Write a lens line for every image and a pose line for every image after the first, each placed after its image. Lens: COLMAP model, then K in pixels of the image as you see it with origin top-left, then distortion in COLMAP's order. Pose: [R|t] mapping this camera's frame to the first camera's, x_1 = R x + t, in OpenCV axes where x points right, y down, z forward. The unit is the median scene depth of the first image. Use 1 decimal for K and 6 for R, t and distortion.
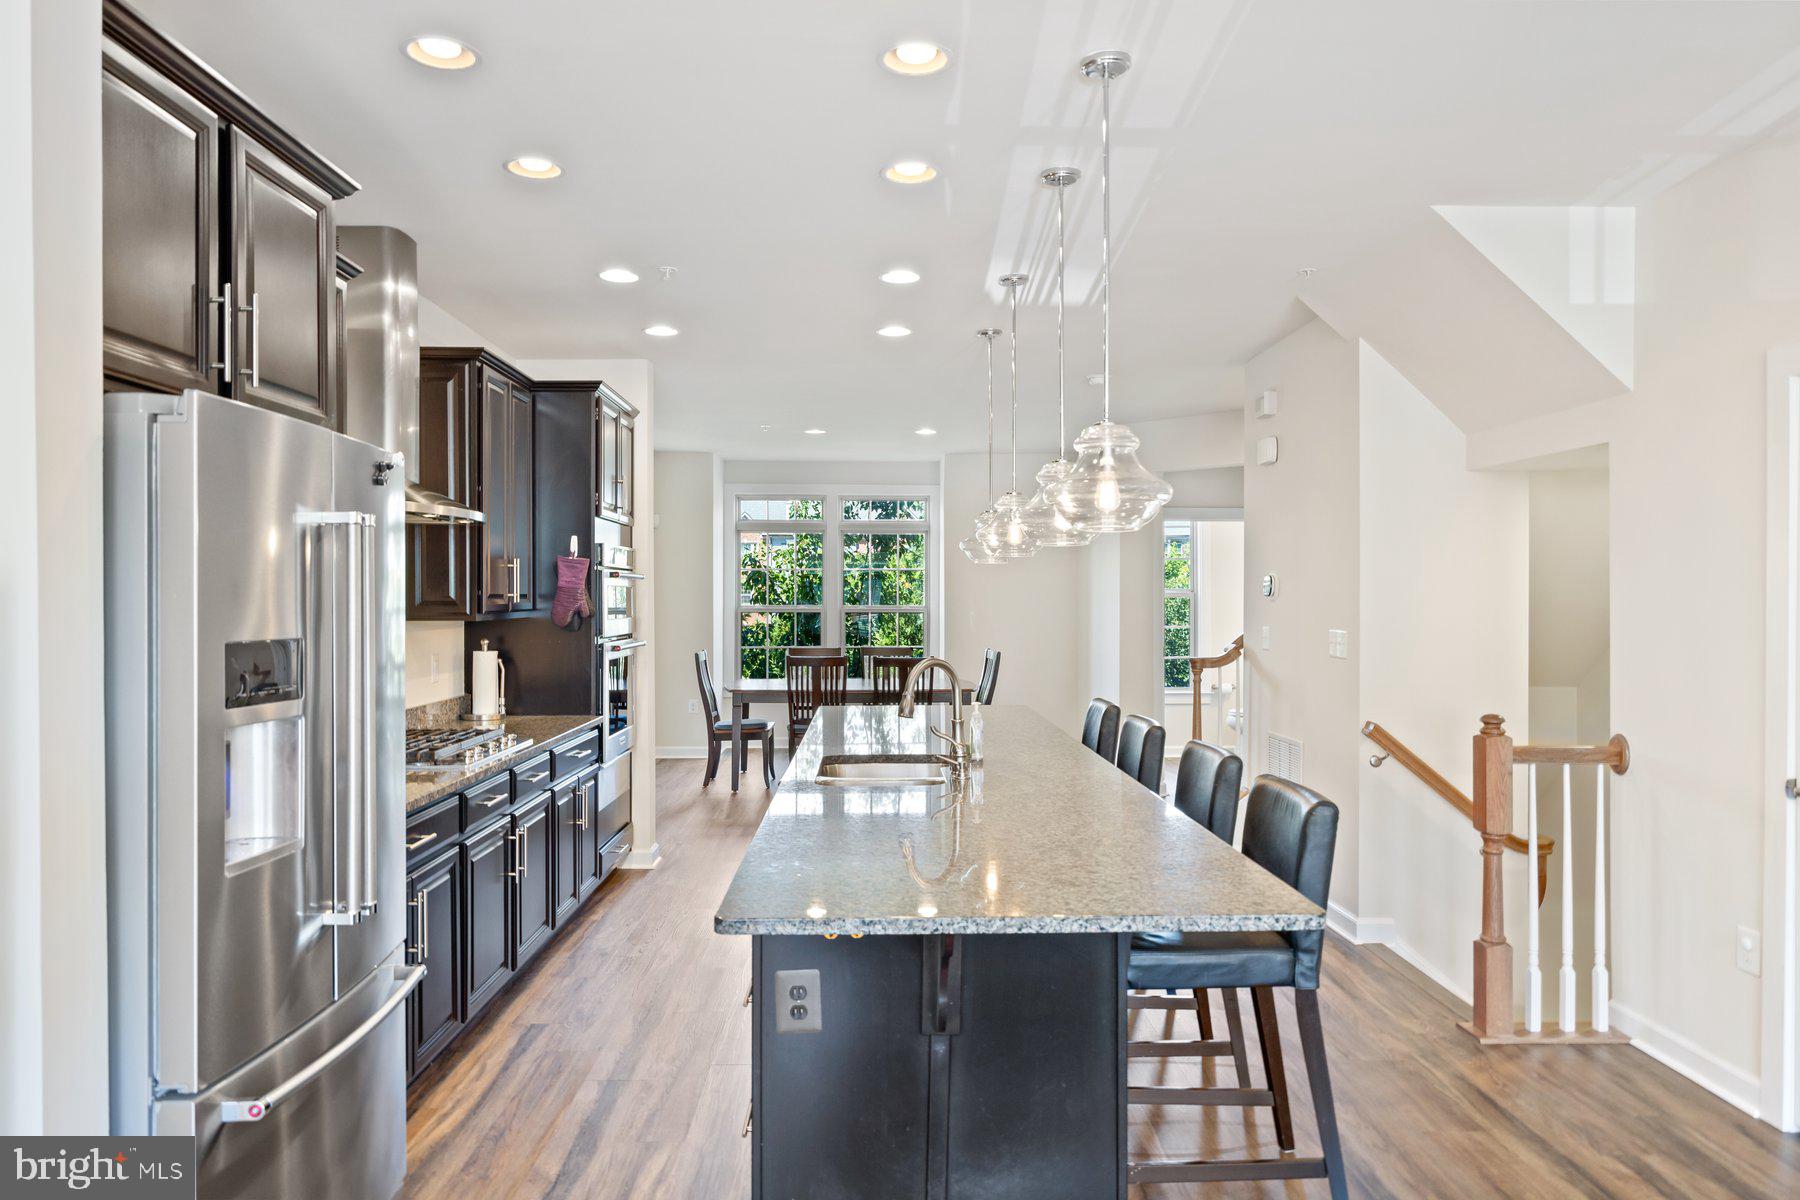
lens RADIAL K [[1245.3, 0, 886.9], [0, 1245.3, 599.3], [0, 0, 1]] dist [0.004032, -0.006726]
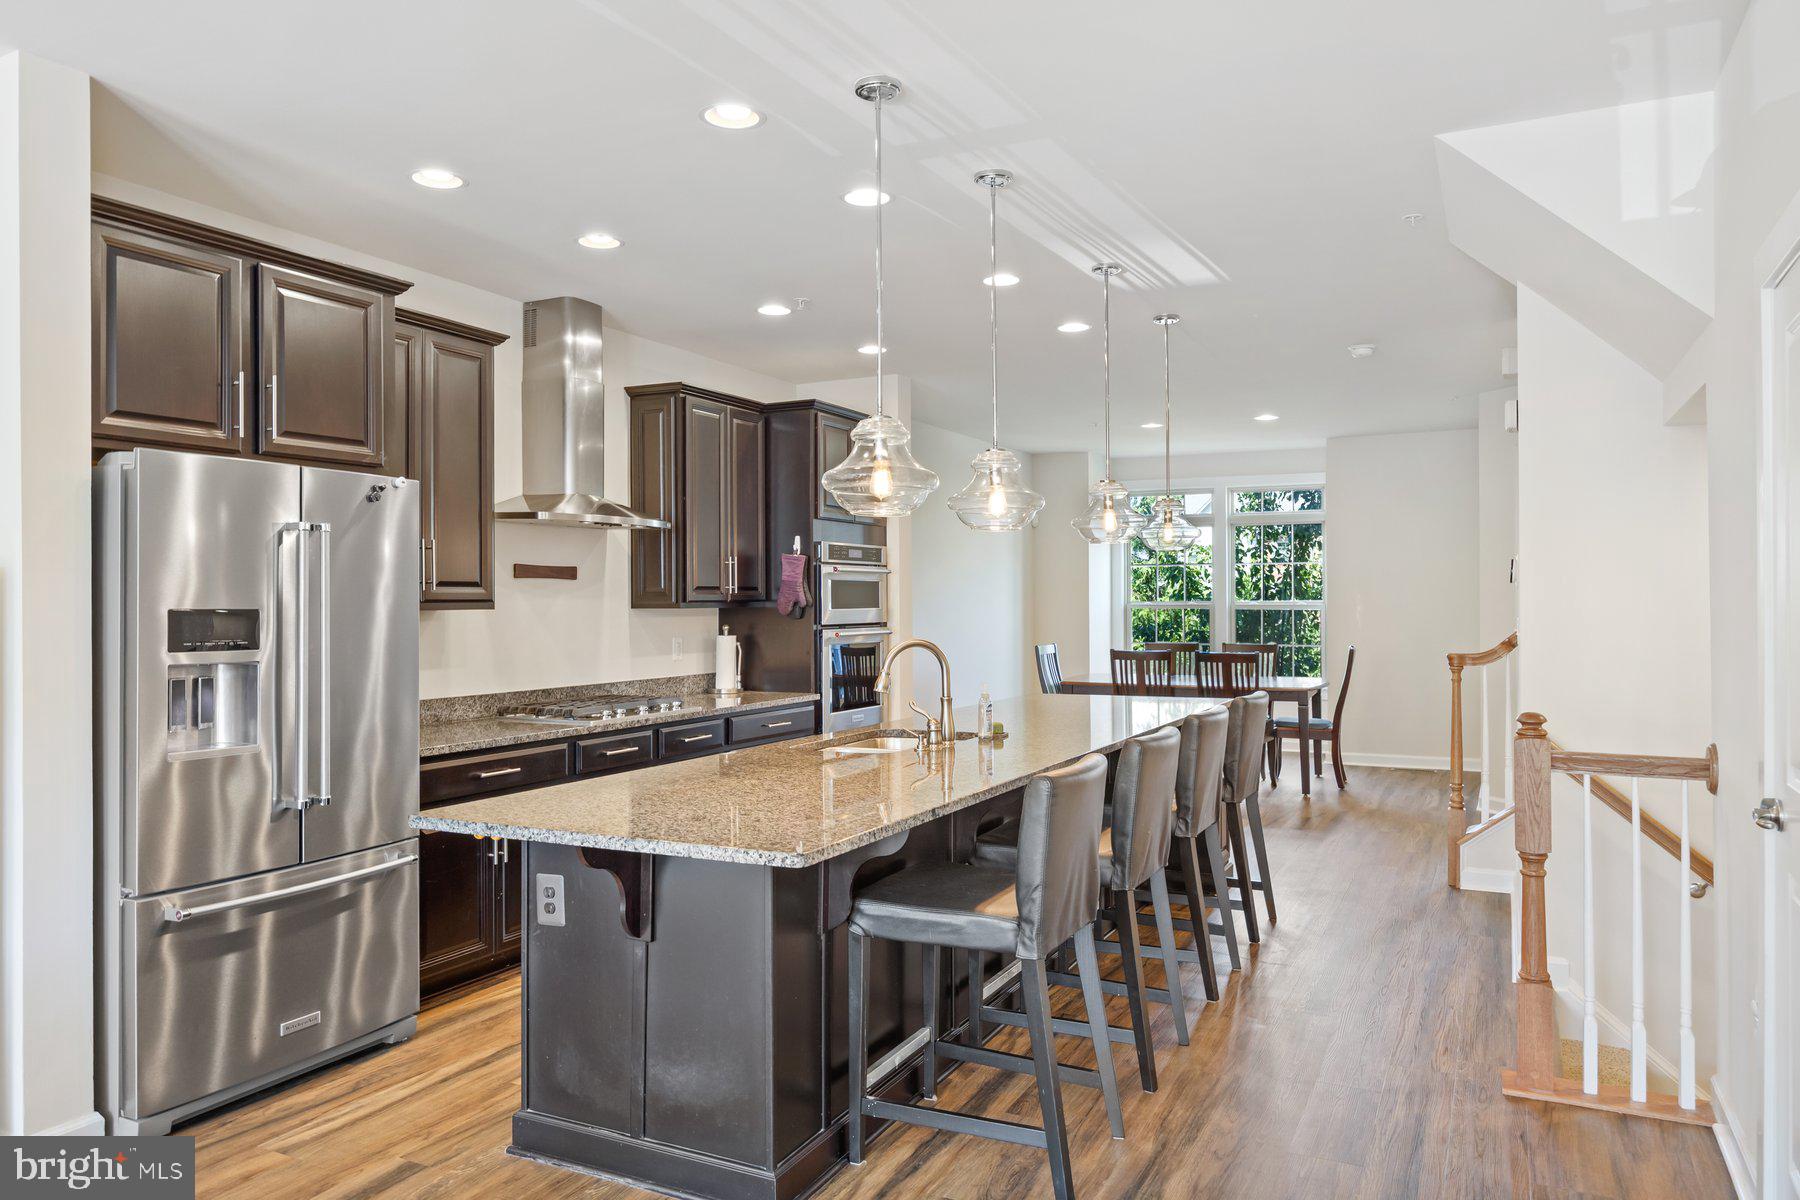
lens RADIAL K [[1245.3, 0, 847.9], [0, 1245.3, 589.8], [0, 0, 1]] dist [0.004032, -0.006726]
pose [[0.879426, -0.007876, -0.475970, 0.398553], [0.003550, 0.999944, -0.009986, 0.012187], [0.476022, 0.007092, 0.879405, 0.018796]]
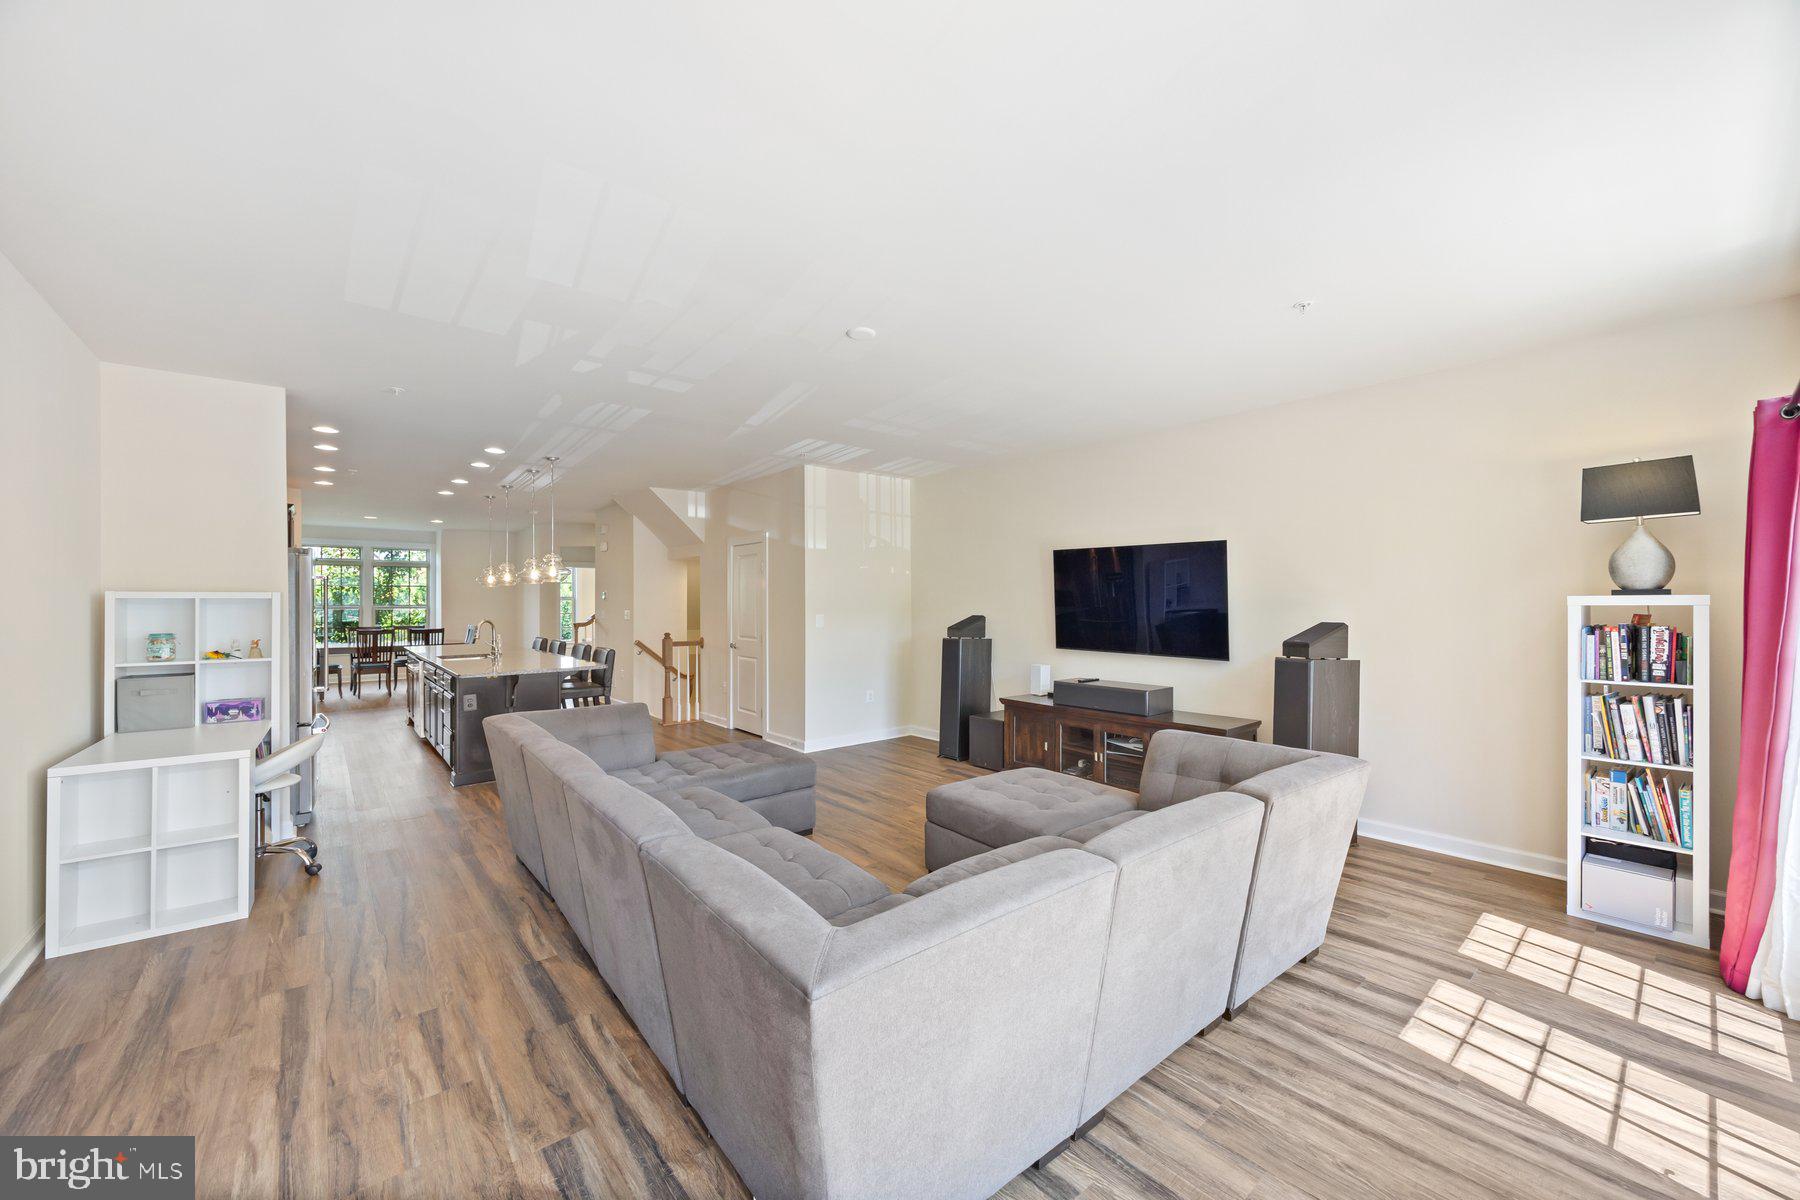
lens RADIAL K [[702.0, 0, 899.2], [0, 702.0, 601.0], [0, 0, 1]] dist [-0.000887, -0.000165]
pose [[0.778203, -0.001845, 0.628010, -0.202924], [0.002481, 0.999997, -0.000137, 0.003903], [-0.628008, 0.001665, 0.778205, -0.780207]]
